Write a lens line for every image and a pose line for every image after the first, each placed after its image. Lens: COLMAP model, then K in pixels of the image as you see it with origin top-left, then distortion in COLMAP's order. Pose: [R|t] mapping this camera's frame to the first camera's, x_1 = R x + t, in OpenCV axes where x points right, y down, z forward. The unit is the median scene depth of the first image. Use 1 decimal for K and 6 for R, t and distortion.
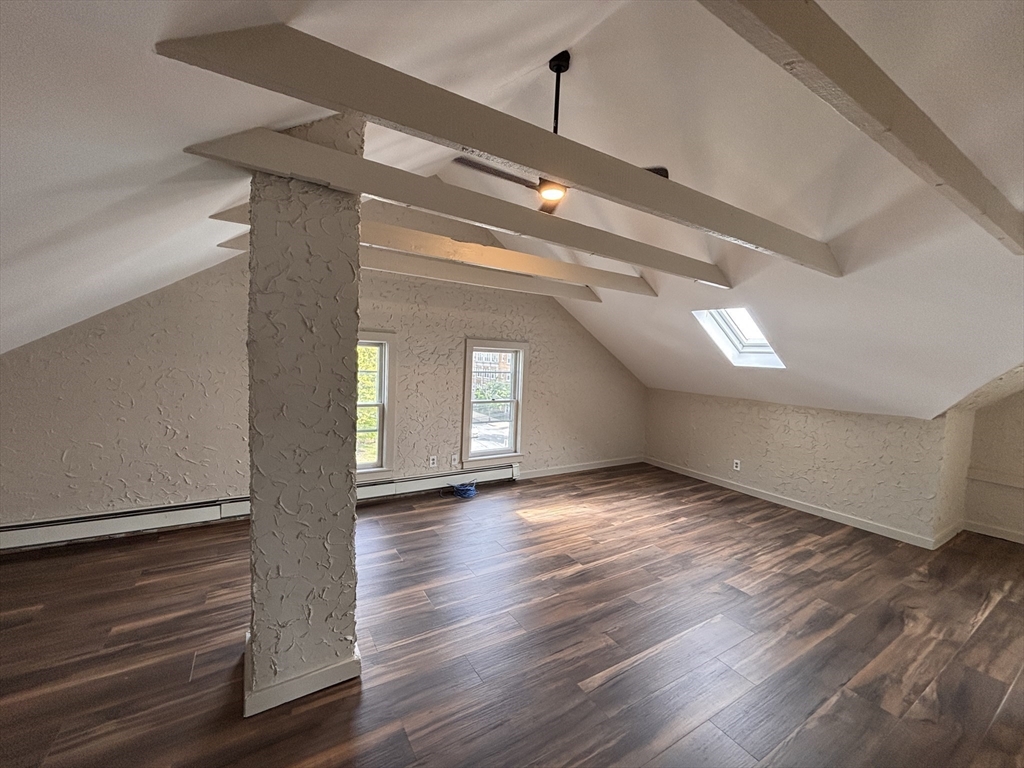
lens RADIAL K [[416.0, 0, 510.2], [0, 416.0, 380.1], [0, 0, 1]] dist [0.012454, -0.000216]
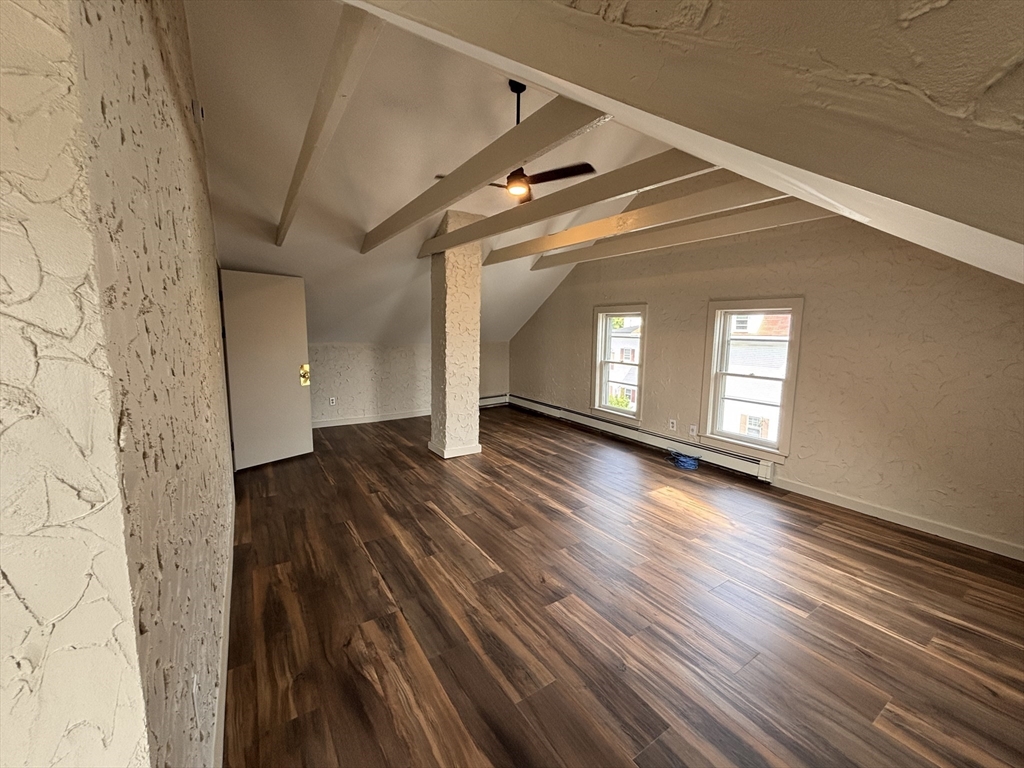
lens RADIAL K [[416.0, 0, 510.2], [0, 416.0, 380.1], [0, 0, 1]] dist [0.012454, -0.000216]
pose [[0.007839, 0.082107, -0.996593, 0.840139], [-0.066516, 0.994459, 0.081408, 0.027016], [0.997755, 0.065651, 0.013257, 0.577027]]
